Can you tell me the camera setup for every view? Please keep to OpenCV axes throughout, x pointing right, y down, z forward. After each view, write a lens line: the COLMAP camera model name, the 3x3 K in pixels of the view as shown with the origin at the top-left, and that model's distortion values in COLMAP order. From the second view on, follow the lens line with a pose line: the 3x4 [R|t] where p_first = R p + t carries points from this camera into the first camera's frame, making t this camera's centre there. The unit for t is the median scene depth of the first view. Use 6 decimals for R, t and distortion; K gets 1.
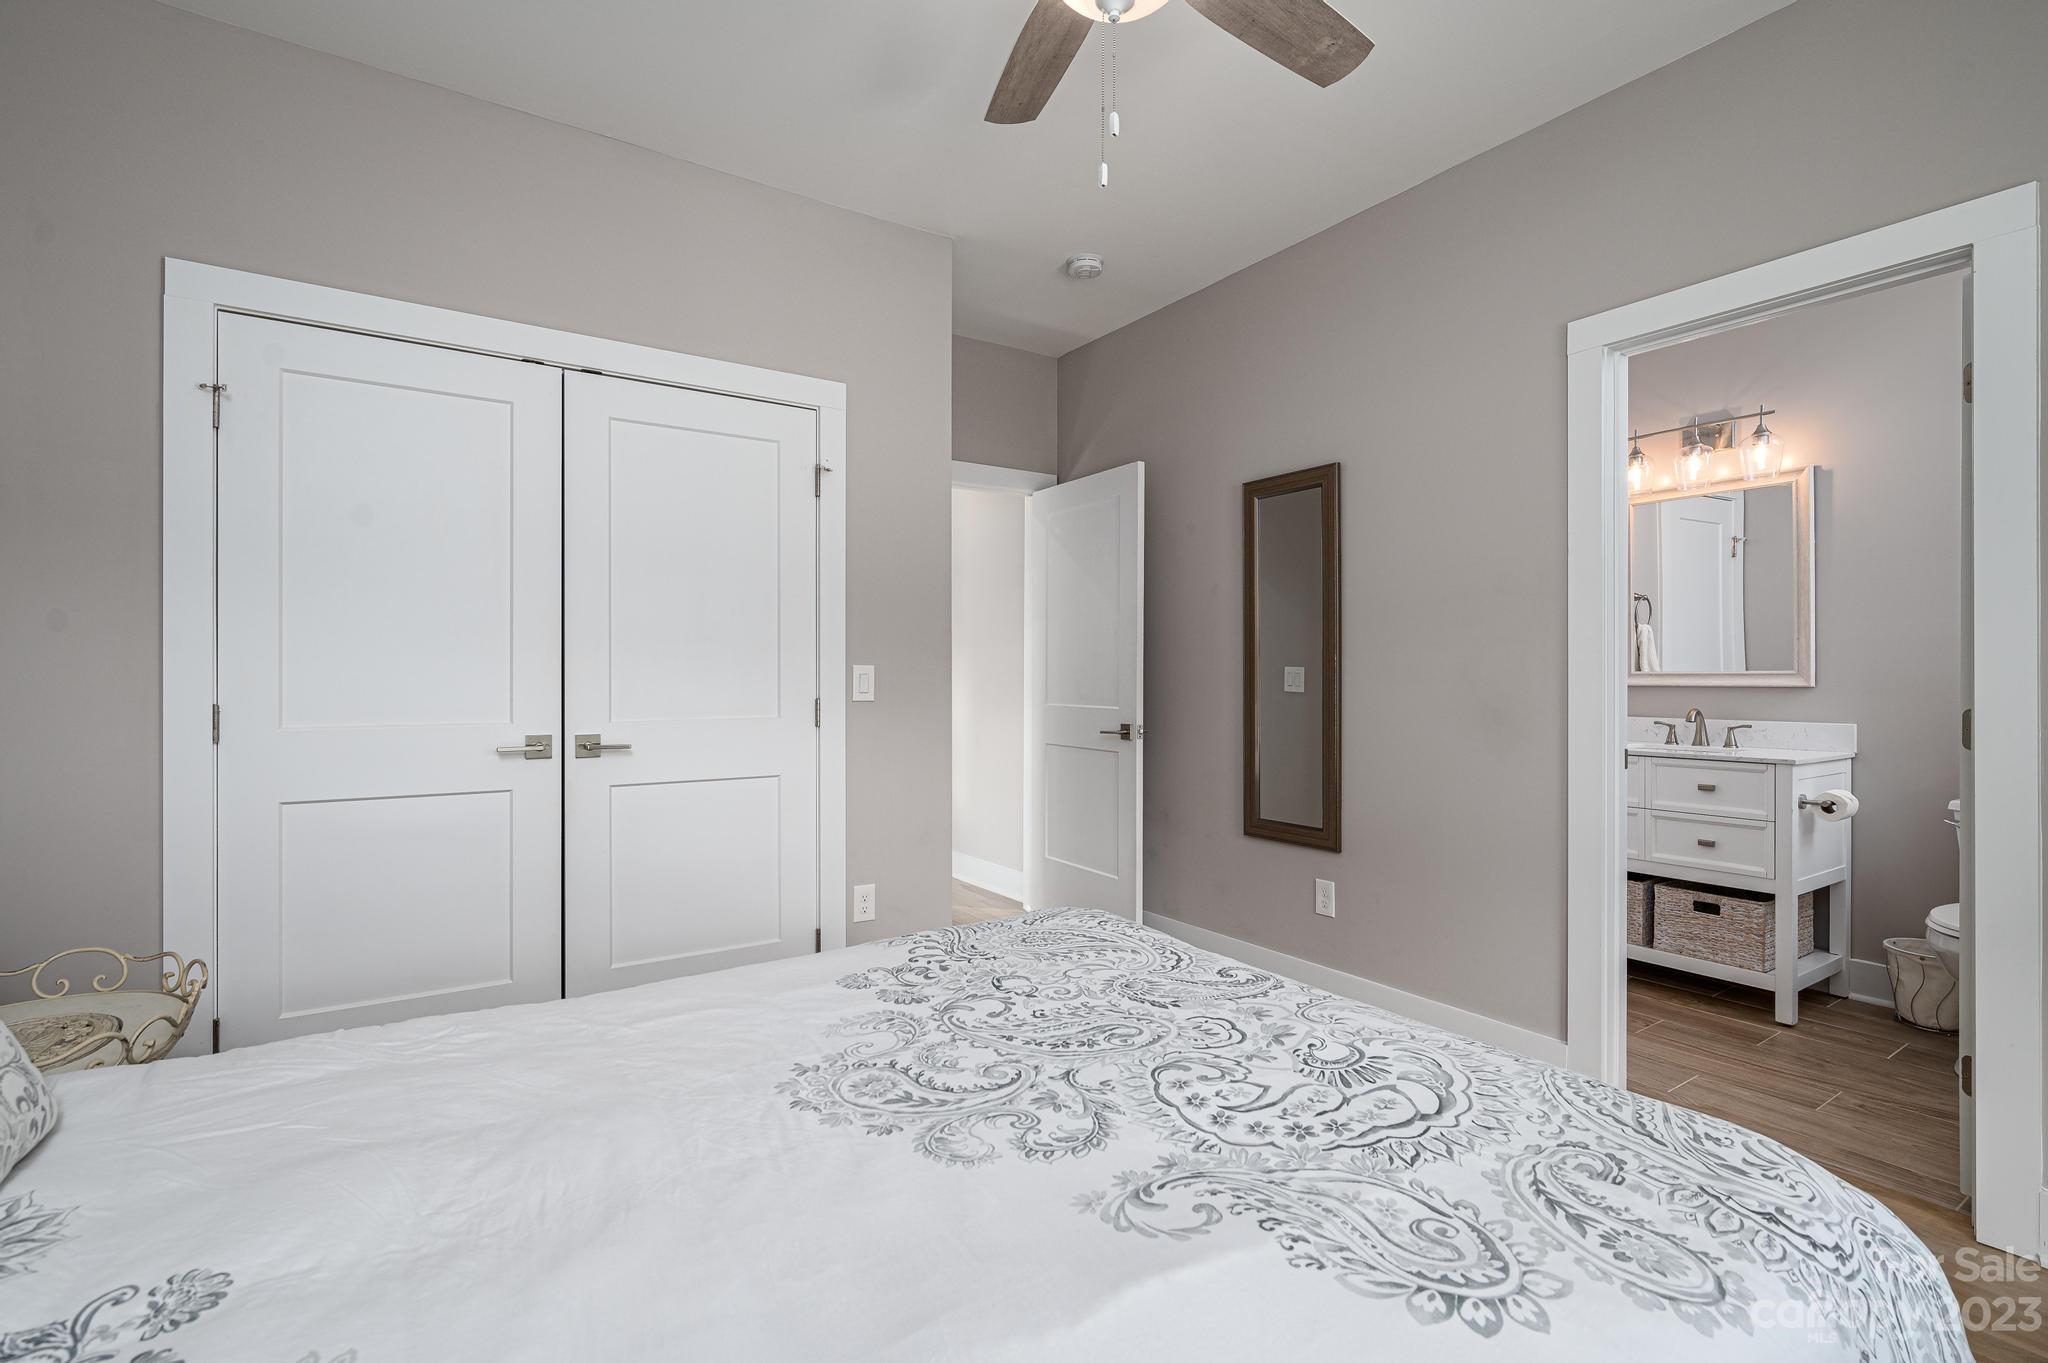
lens RADIAL K [[942.4, 0, 1024.2], [0, 942.4, 676.8], [0, 0, 1]] dist [0.000227, -0.000226]
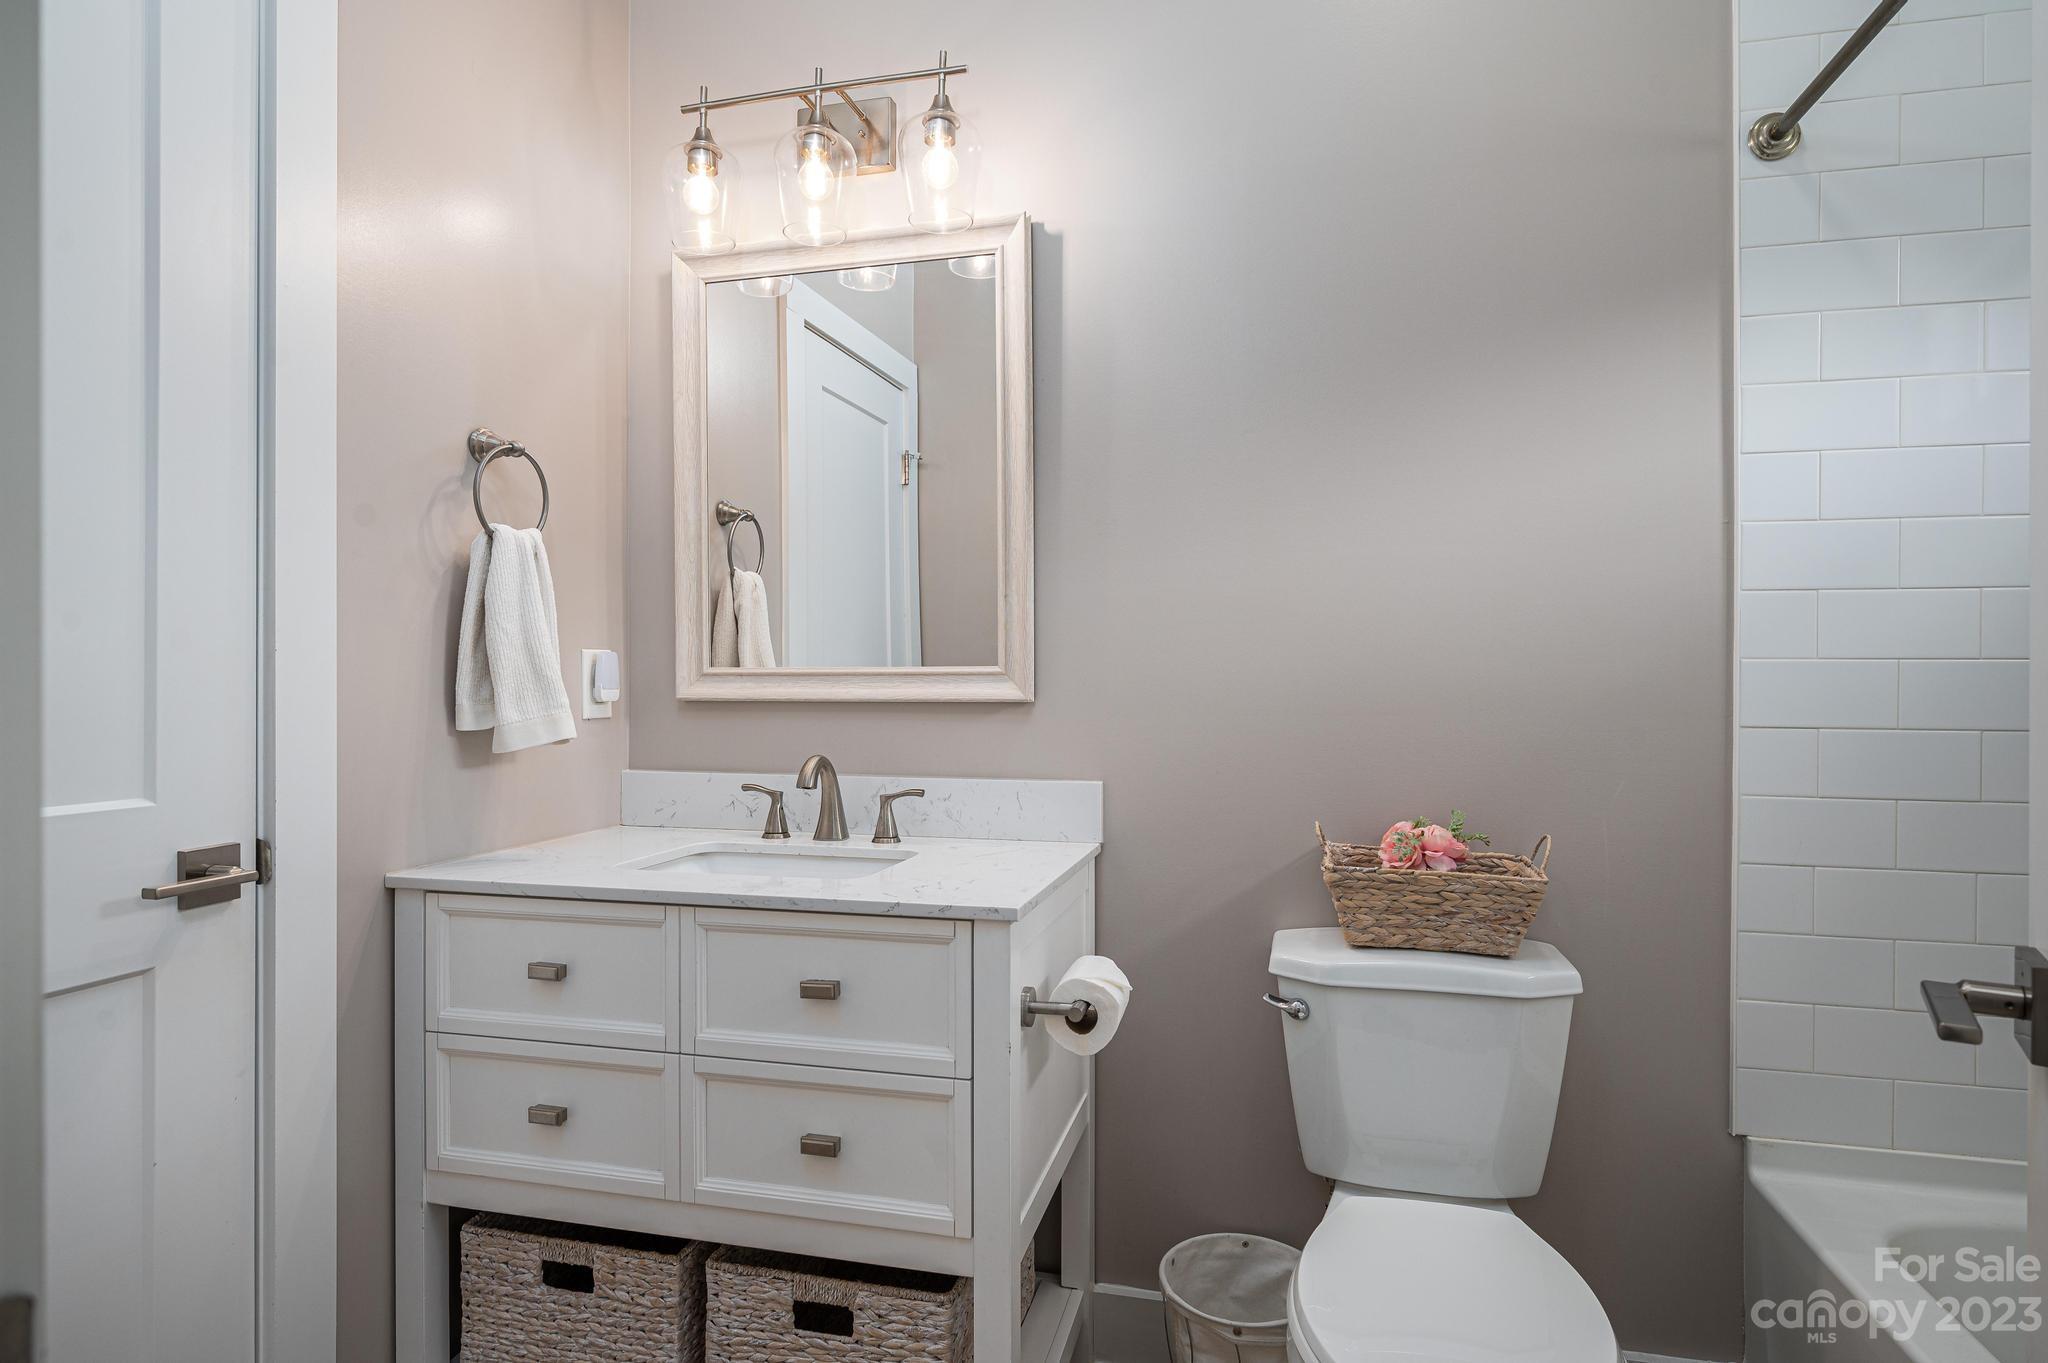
lens RADIAL K [[1109.9, 0, 1024.4], [0, 1109.9, 684.1], [0, 0, 1]] dist [-0.004068, -0.000181]
pose [[0.737740, 0.000457, 0.675085, 0.466973], [-0.000512, 1.000000, -0.000118, 0.002612], [-0.675085, -0.000259, 0.737740, 0.599667]]
